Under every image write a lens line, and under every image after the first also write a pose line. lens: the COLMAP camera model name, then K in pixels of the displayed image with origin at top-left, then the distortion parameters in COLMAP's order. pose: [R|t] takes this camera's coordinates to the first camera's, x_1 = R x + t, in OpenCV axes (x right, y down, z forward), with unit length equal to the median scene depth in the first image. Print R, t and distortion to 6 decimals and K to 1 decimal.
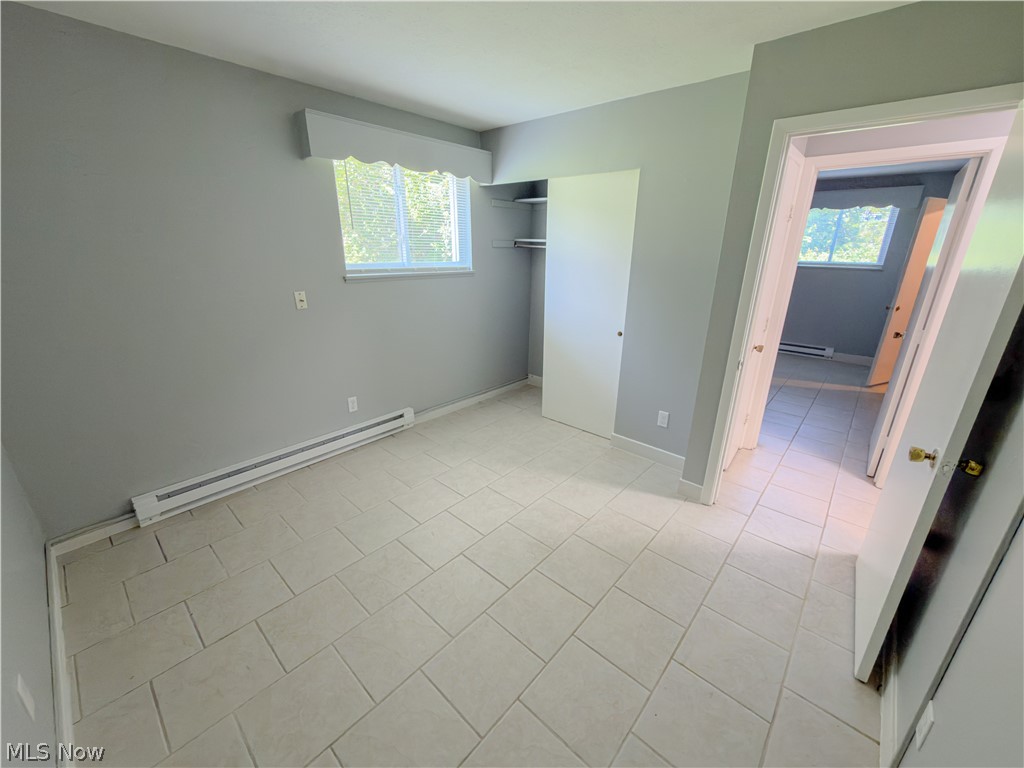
lens RADIAL K [[408.7, 0, 510.8], [0, 408.7, 383.7], [0, 0, 1]] dist [0.000006, -0.000130]
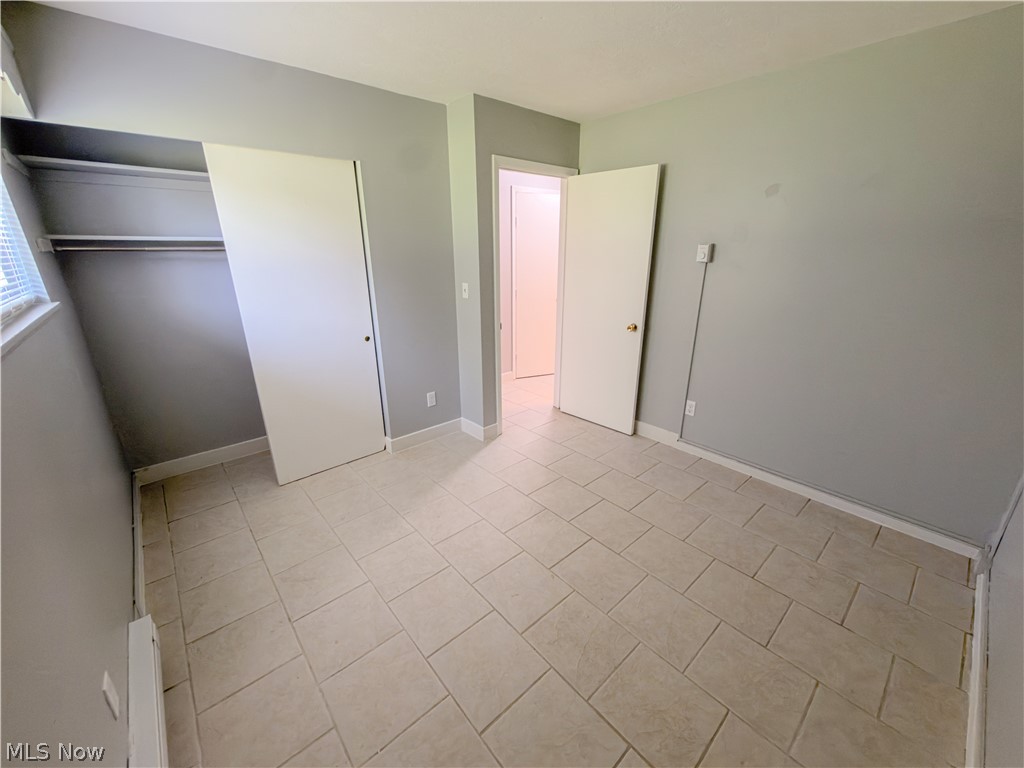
lens RADIAL K [[408.7, 0, 510.8], [0, 408.7, 383.7], [0, 0, 1]] dist [0.000006, -0.000130]
pose [[0.111821, -0.333021, 0.936266, -0.710570], [0.323532, 0.903042, 0.282563, -0.219613], [-0.939586, 0.271316, 0.208722, 0.622874]]
